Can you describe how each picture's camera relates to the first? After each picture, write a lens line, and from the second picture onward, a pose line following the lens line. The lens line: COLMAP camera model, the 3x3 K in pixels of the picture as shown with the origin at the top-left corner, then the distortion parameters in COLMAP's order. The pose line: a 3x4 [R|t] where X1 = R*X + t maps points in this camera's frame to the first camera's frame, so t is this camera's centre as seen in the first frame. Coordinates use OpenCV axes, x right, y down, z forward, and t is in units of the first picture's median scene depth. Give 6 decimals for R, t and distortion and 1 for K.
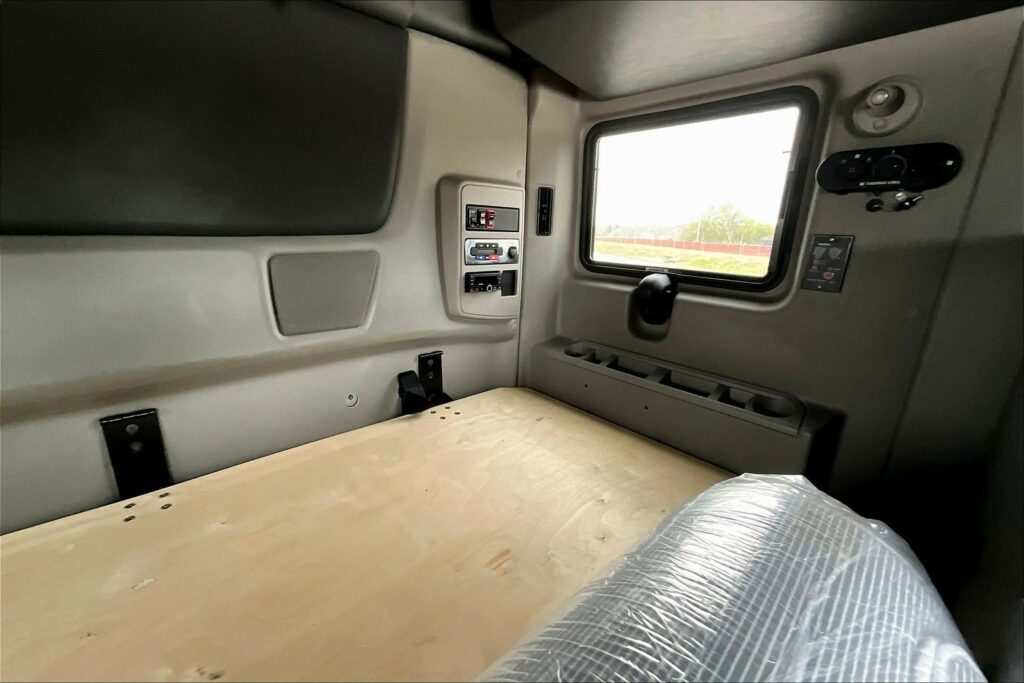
lens RADIAL K [[416.4, 0, 509.3], [0, 416.4, 342.8], [0, 0, 1]] dist [-0.000437, 0.000035]
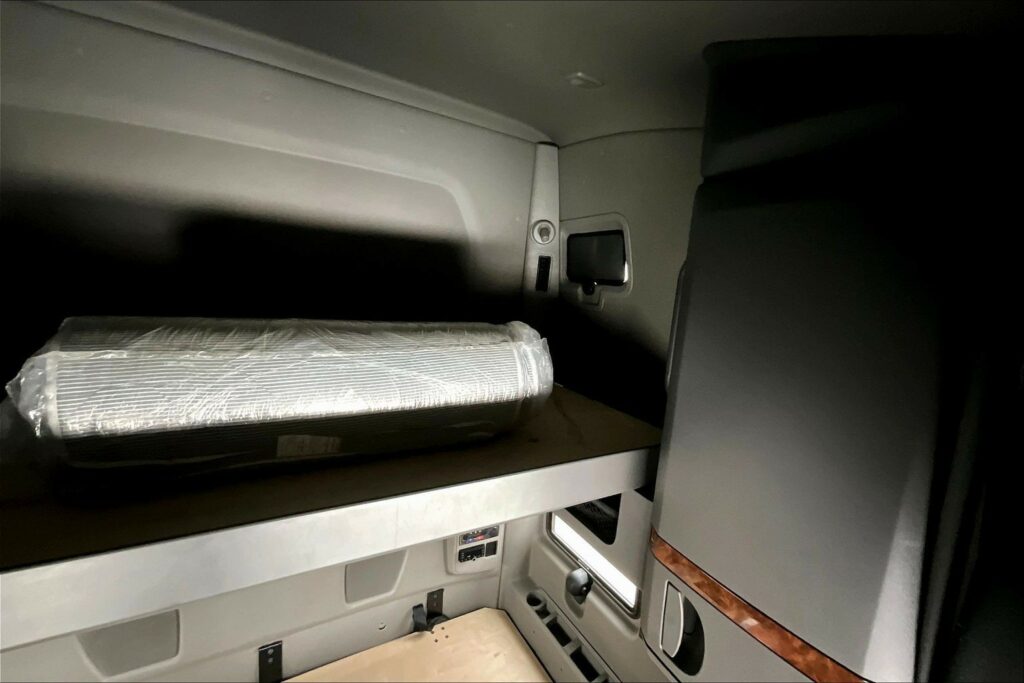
lens RADIAL K [[416.4, 0, 512.6], [0, 416.4, 339.0], [0, 0, 1]] dist [-0.000437, 0.000035]
pose [[0.973594, 0.078513, -0.214360, 0.361129], [-0.105913, 0.987172, -0.119473, -0.769879], [0.202230, 0.139022, 0.969420, -0.611117]]
